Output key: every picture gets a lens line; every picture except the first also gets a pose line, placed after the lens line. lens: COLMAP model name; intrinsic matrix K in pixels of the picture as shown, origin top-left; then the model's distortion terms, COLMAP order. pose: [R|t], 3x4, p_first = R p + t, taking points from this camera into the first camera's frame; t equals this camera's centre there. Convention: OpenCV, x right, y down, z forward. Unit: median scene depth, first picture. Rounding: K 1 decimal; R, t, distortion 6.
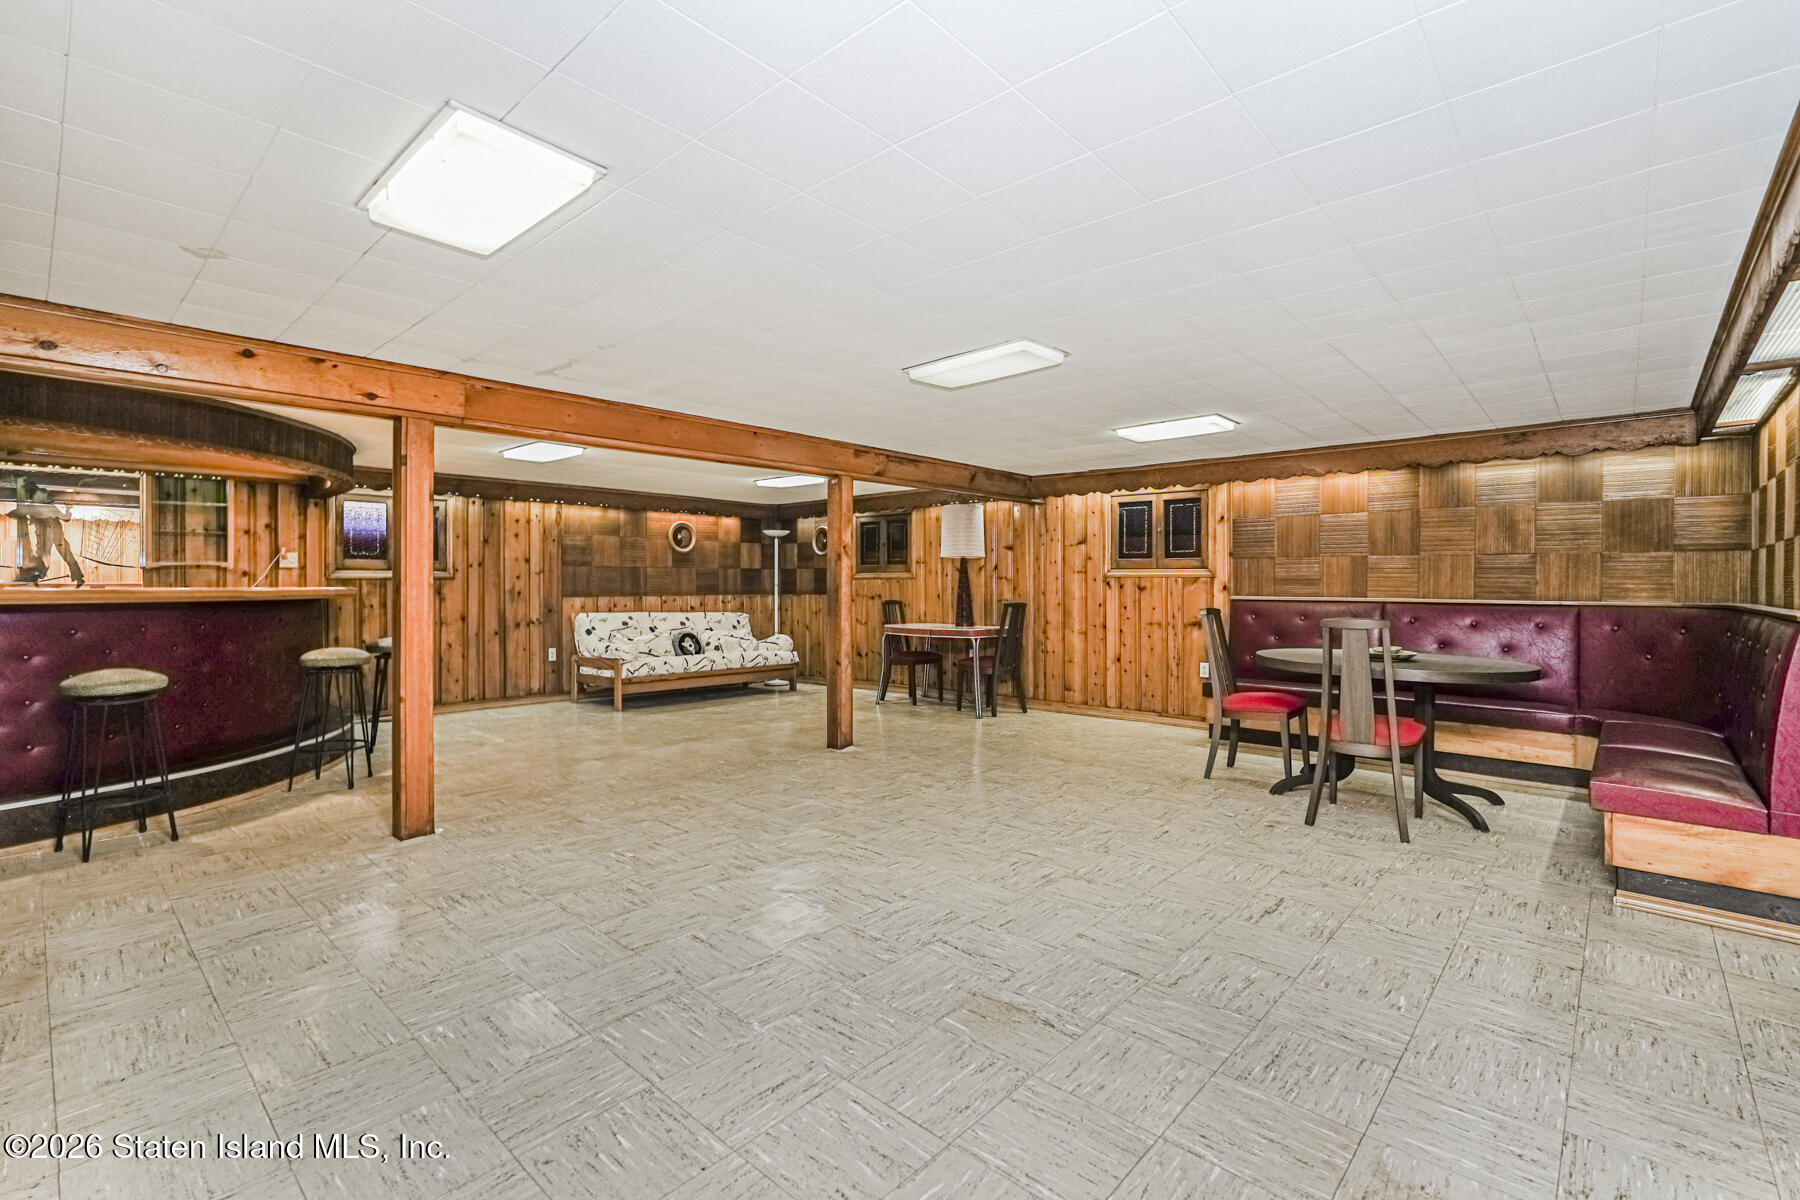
lens RADIAL K [[809.5, 0, 880.0], [0, 809.5, 588.0], [0, 0, 1]] dist [-0.010545, 0.005898]
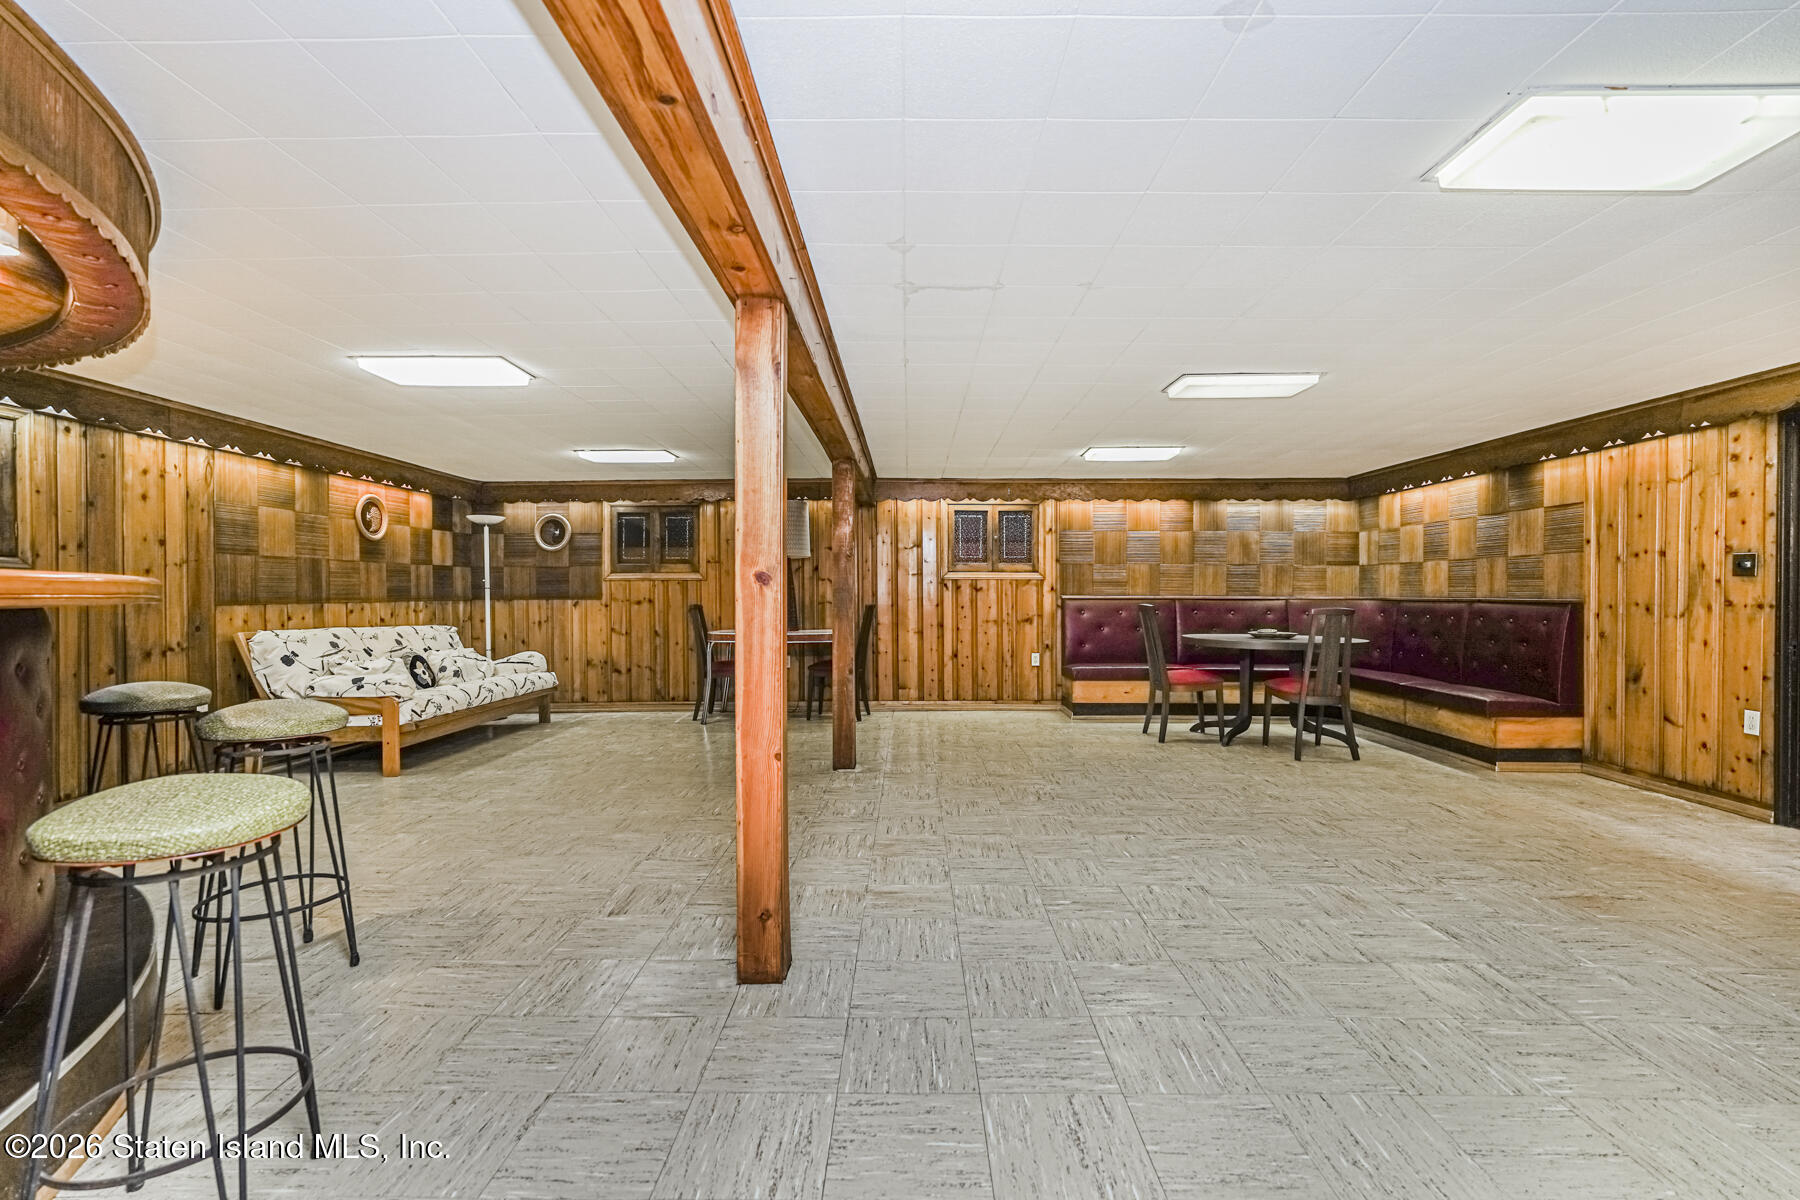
lens RADIAL K [[809.5, 0, 908.1], [0, 809.5, 602.7], [0, 0, 1]] dist [-0.010545, 0.005898]
pose [[0.741549, -0.010649, 0.670814, -0.455796], [0.004838, 0.999933, 0.010525, 0.005711], [-0.670881, -0.004559, 0.741551, 0.228323]]
